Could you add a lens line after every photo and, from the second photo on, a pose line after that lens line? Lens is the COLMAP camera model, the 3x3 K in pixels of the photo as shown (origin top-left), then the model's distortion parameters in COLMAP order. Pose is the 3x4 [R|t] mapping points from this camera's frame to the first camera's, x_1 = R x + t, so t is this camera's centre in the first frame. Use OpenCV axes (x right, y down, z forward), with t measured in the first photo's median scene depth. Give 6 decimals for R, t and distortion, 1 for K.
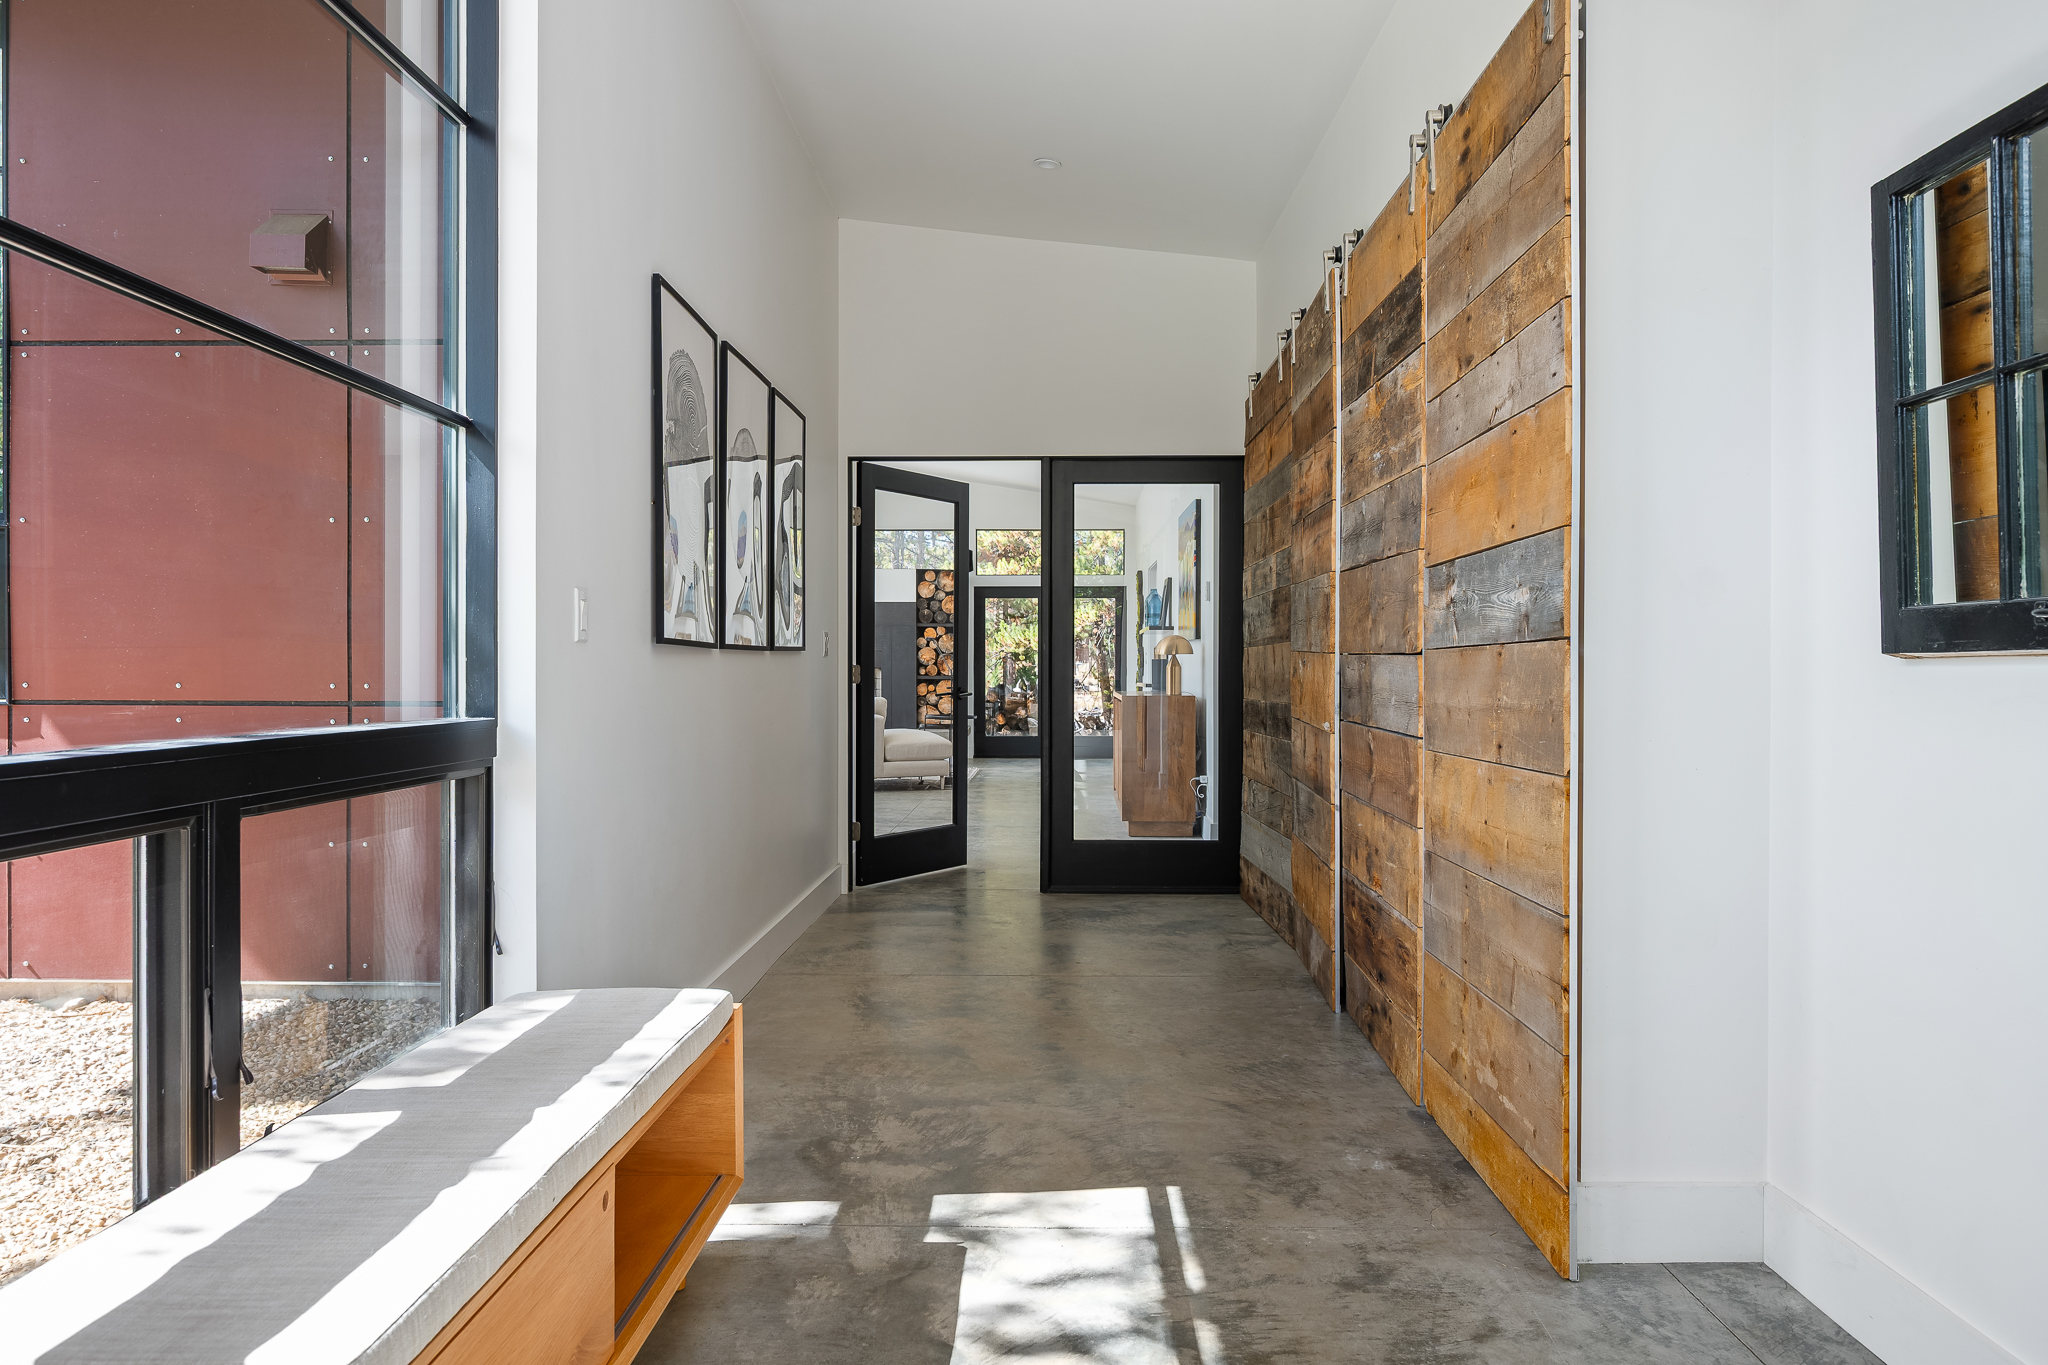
lens RADIAL K [[1419.9, 0, 1026.4], [0, 1419.9, 671.2], [0, 0, 1]] dist [0.008857, -0.001620]
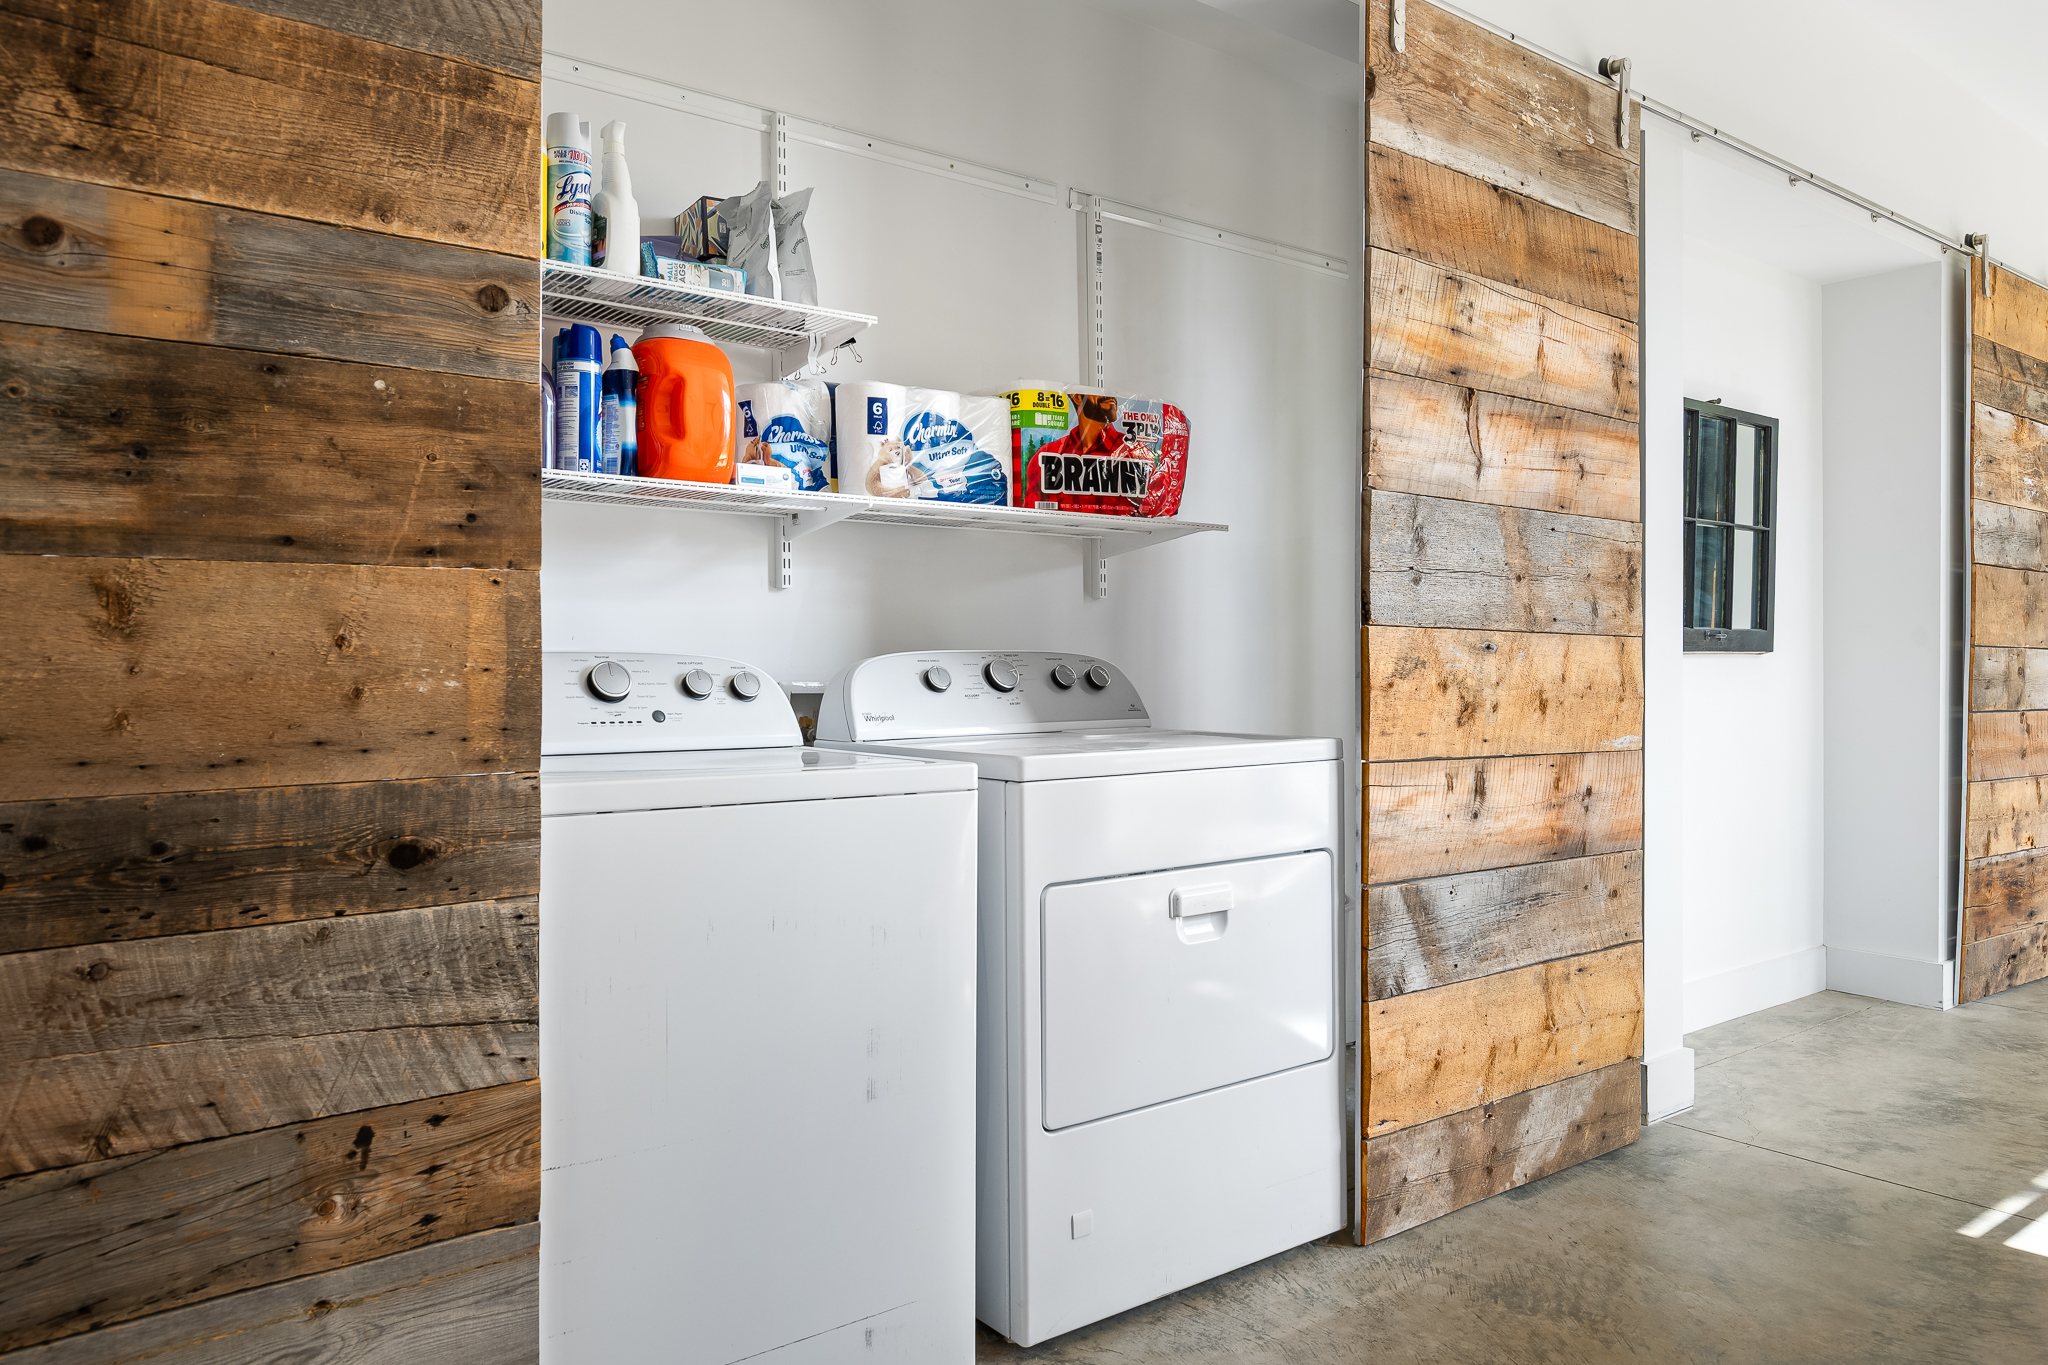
lens RADIAL K [[1419.9, 0, 1028.7], [0, 1419.9, 679.6], [0, 0, 1]] dist [0.008857, -0.001620]
pose [[-0.626100, -0.013613, 0.779624, -0.260977], [0.006537, 0.999721, 0.022706, -0.019856], [-0.779715, 0.019312, -0.625836, 2.320141]]
